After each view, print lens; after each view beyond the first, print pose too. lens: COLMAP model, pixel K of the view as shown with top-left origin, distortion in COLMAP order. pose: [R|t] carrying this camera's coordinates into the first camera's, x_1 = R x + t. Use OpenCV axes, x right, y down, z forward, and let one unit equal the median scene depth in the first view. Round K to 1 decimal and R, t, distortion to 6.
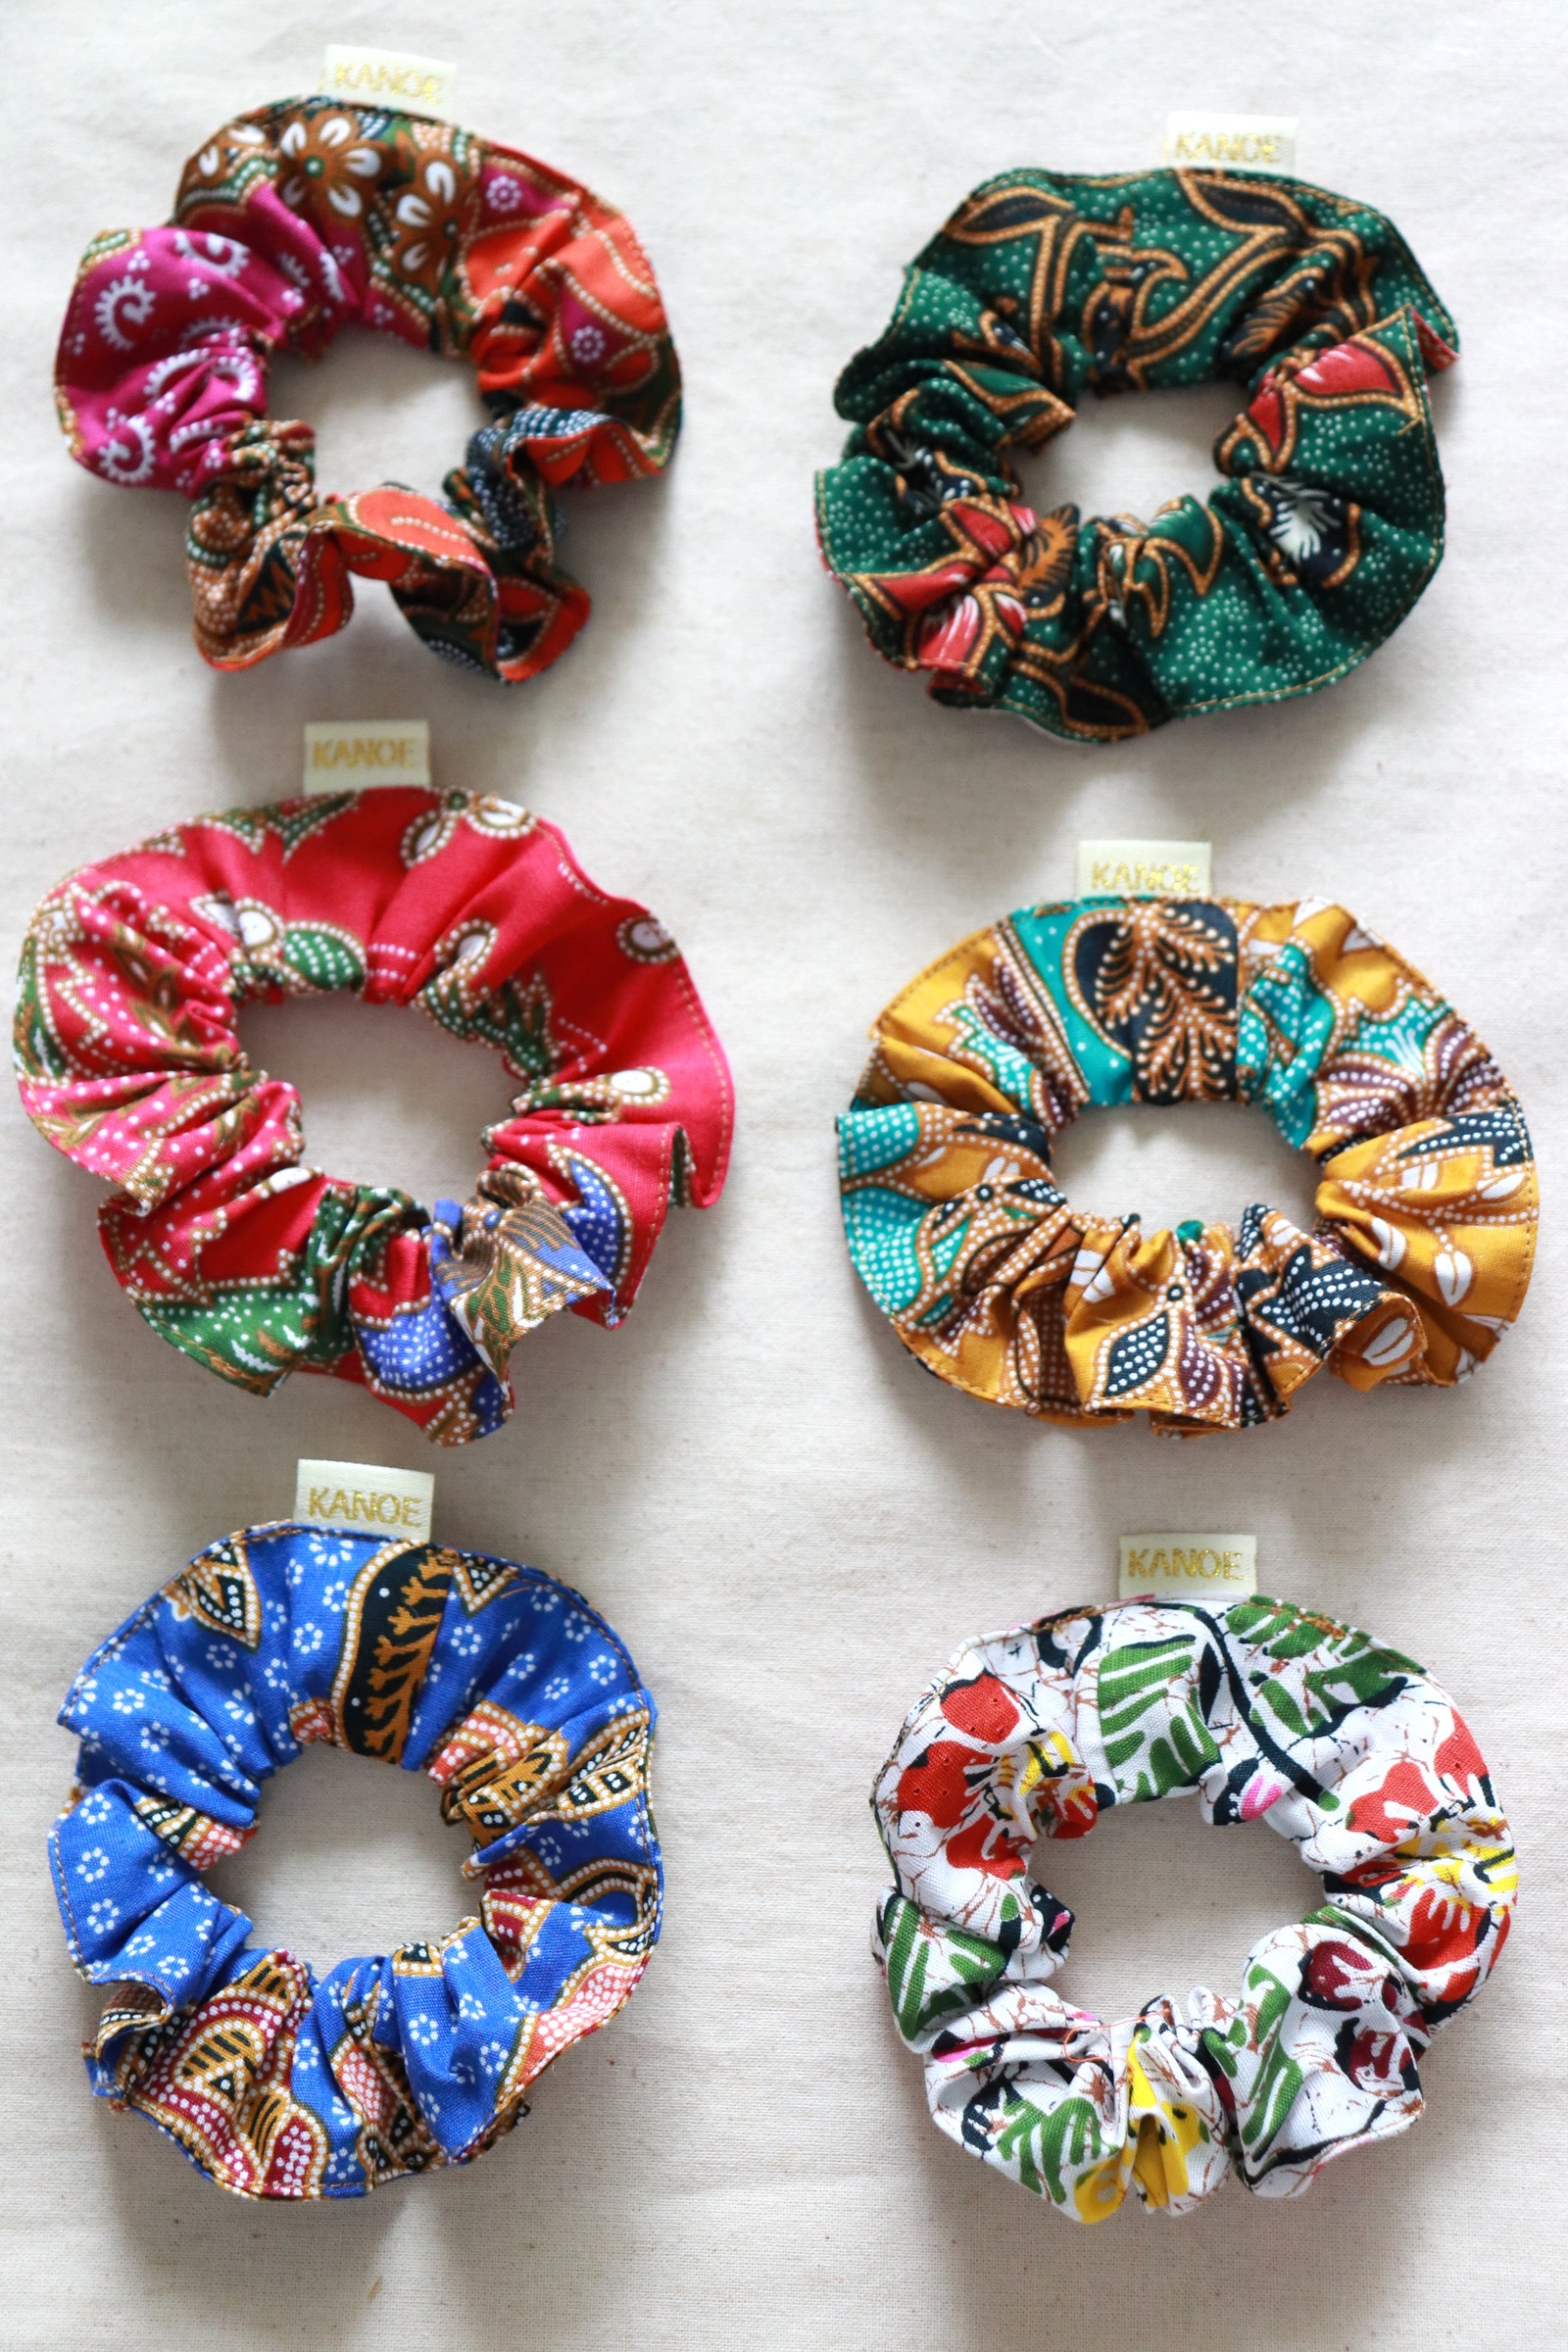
lens RADIAL K [[3891.0, 0, 788.6], [0, 3891.0, 1175.6], [0, 0, 1]] dist [0.053763, 0.000000]
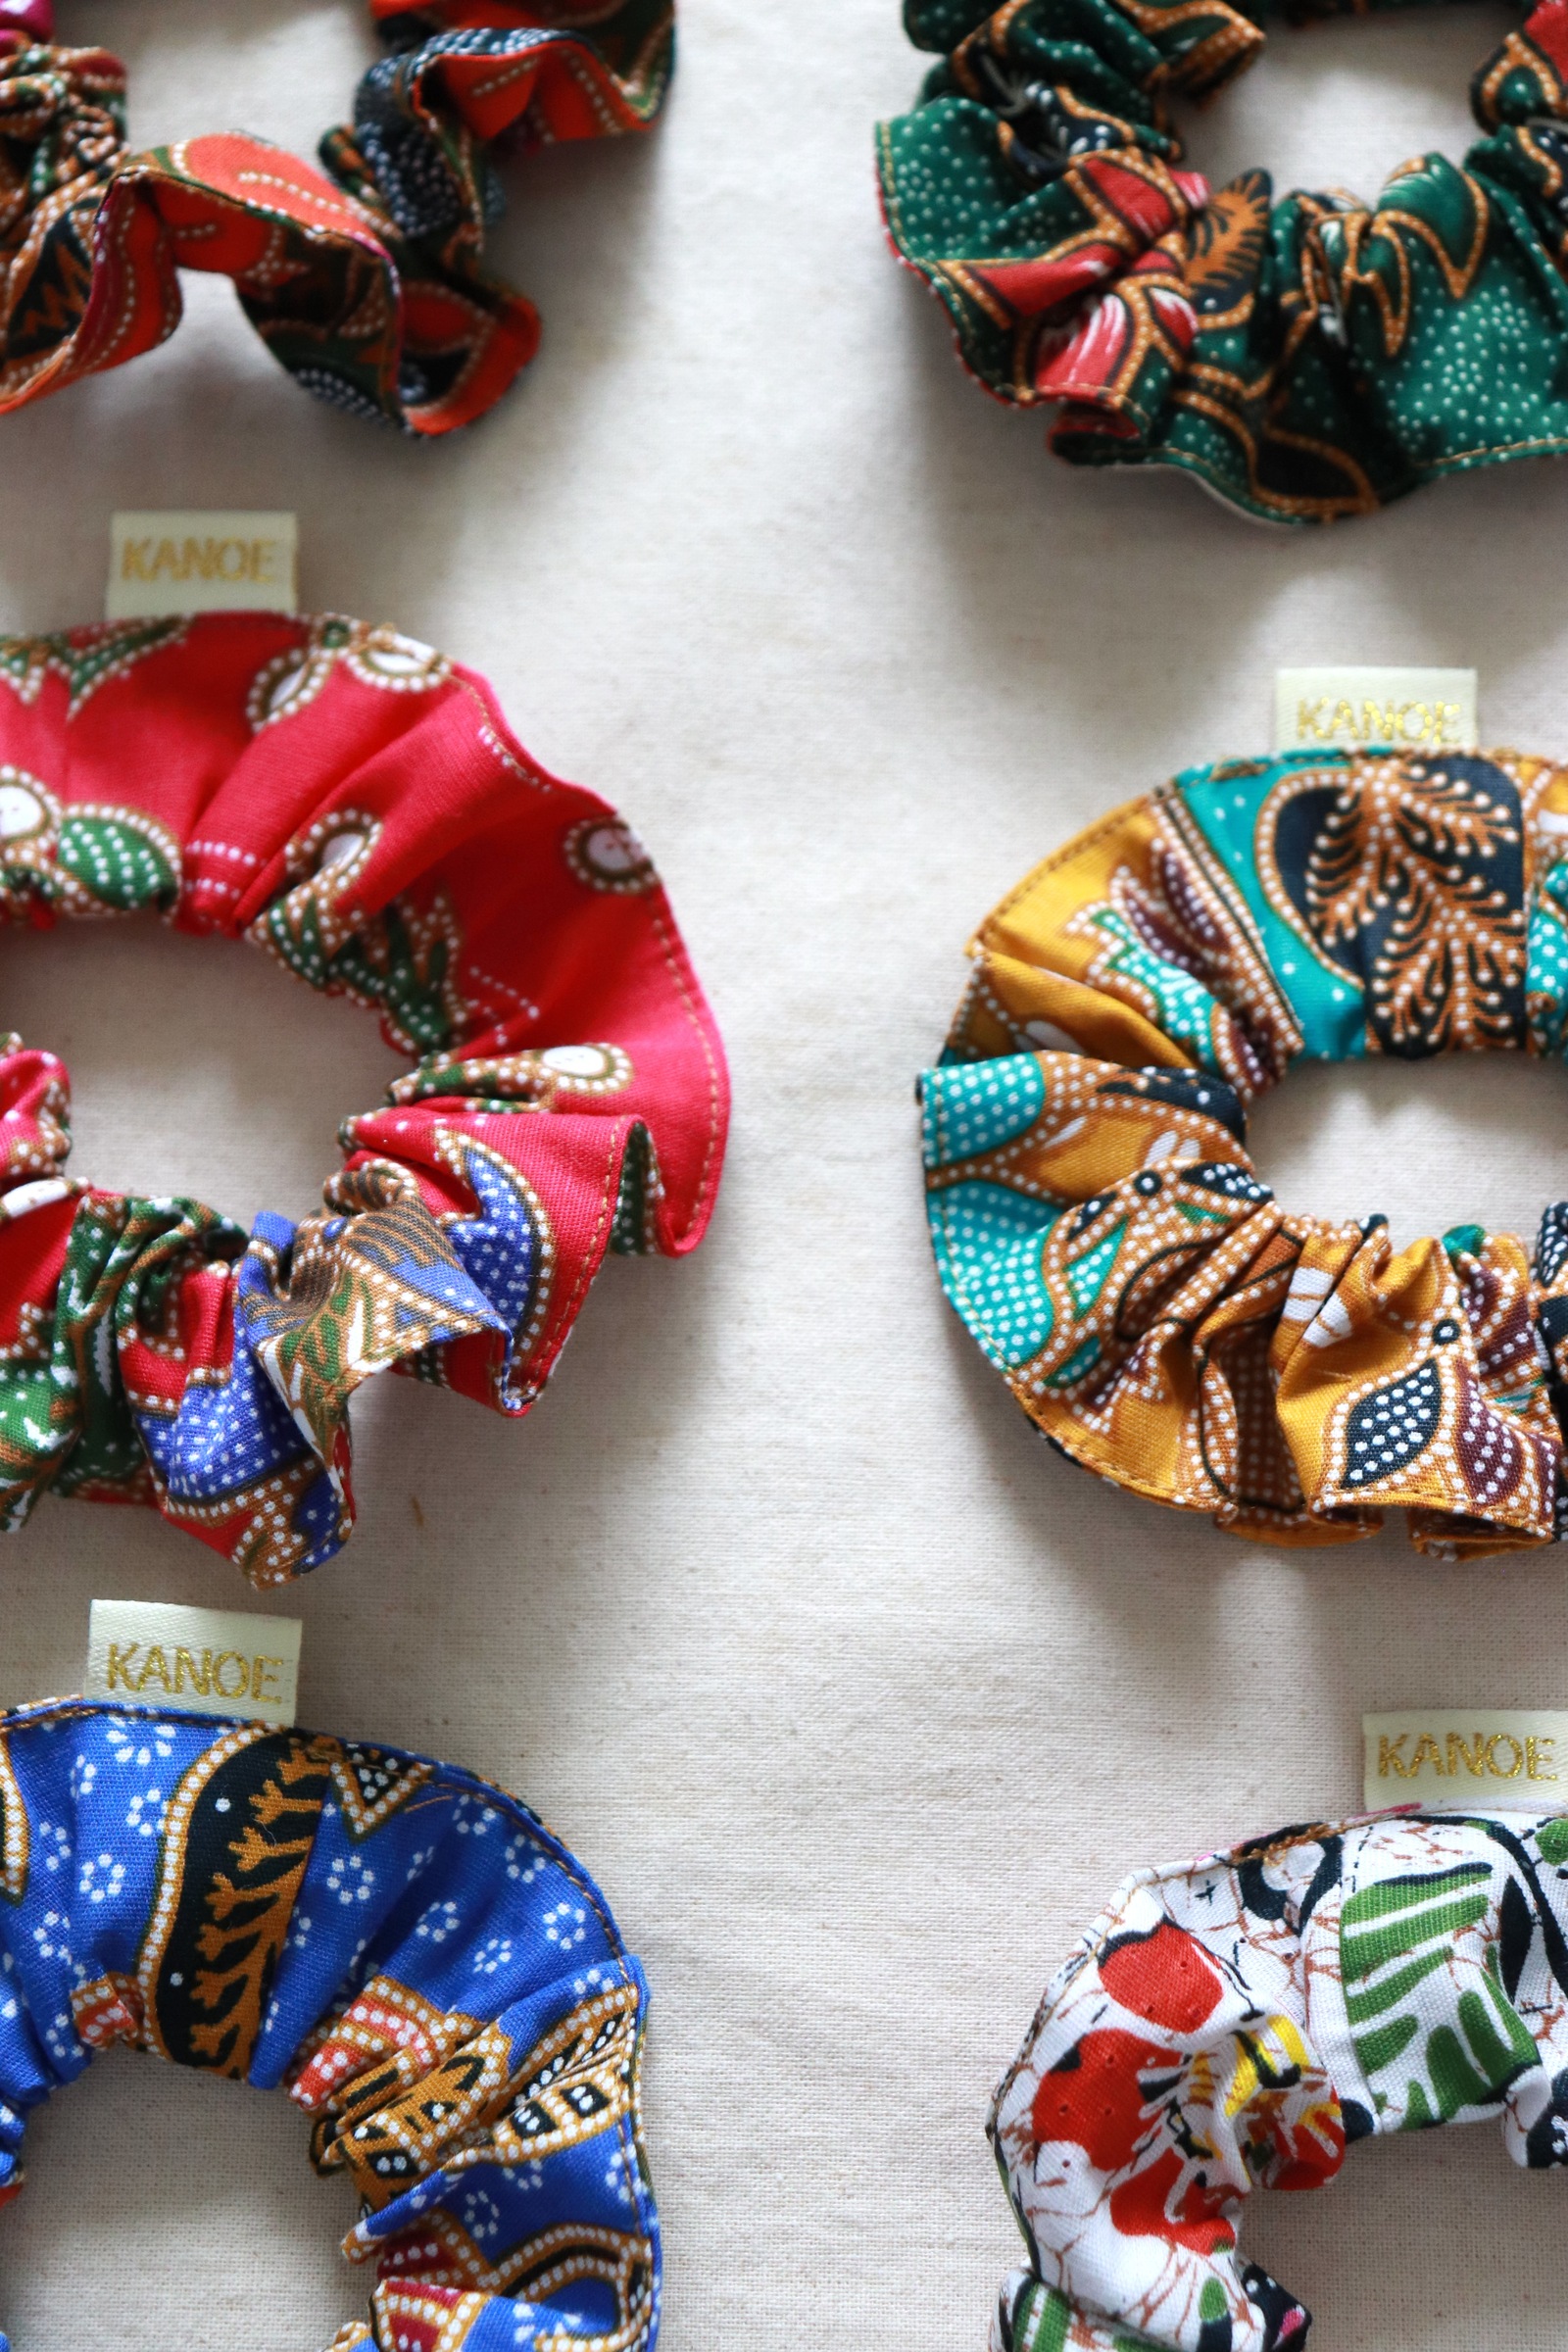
lens RADIAL K [[4403.5, 0, 786.7], [0, 4403.5, 1177.9], [0, 0, 1]] dist [0.130081, 0.000000]
pose [[0.999967, -0.006482, 0.004997, -0.013793], [0.006839, 0.997154, -0.075078, 0.058333], [-0.004496, 0.075109, 0.997165, 0.261800]]
